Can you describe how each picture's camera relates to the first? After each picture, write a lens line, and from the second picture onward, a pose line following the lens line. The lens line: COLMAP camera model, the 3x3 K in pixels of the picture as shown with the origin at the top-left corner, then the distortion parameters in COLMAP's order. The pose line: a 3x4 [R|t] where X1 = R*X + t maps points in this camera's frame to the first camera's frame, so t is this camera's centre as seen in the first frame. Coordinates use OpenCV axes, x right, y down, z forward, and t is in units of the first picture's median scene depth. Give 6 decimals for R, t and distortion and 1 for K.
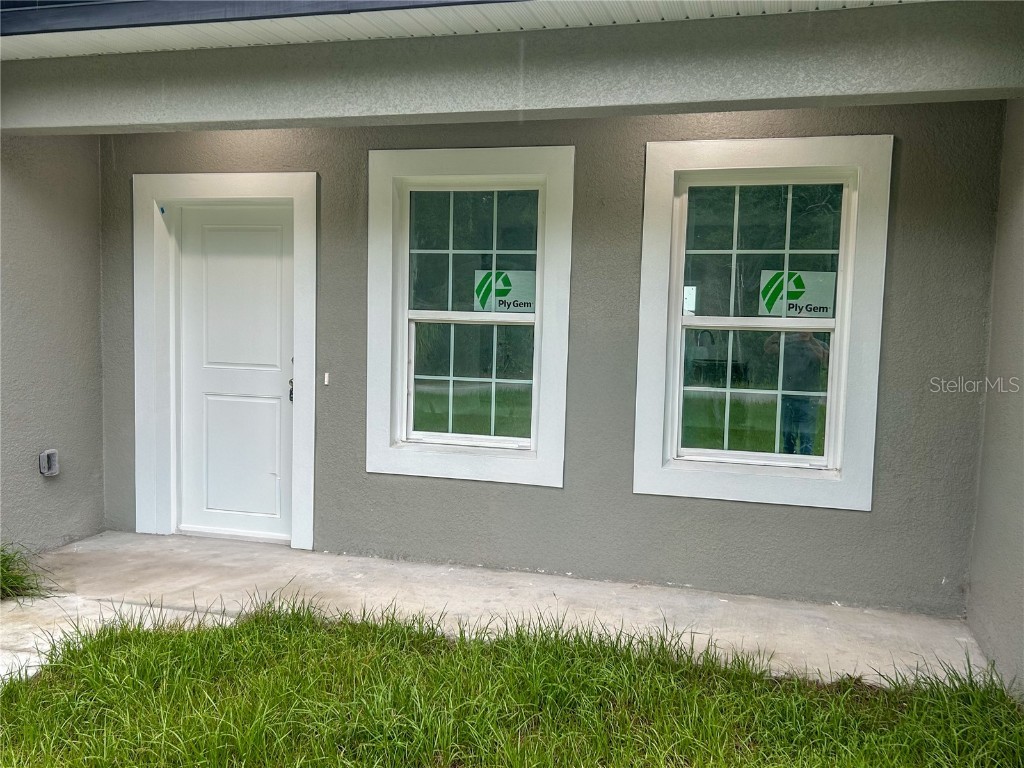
lens RADIAL K [[951.0, 0, 511.6], [0, 951.0, 389.7], [0, 0, 1]] dist [0.054460, 0.000000]
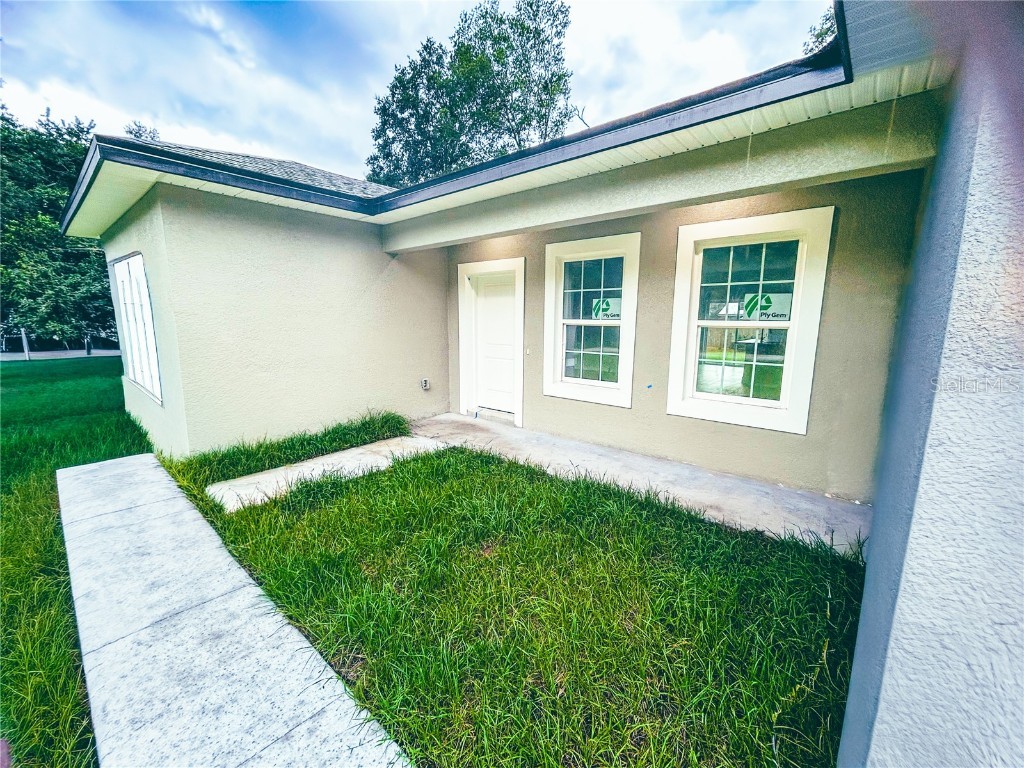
lens RADIAL K [[415.9, 0, 512.8], [0, 415.9, 382.1], [0, 0, 1]] dist [-0.001184, 0.000175]
pose [[0.916665, 0.044856, -0.397132, 0.177031], [-0.018312, 0.997352, 0.070385, -0.008719], [0.399238, -0.057247, 0.915058, 0.116610]]
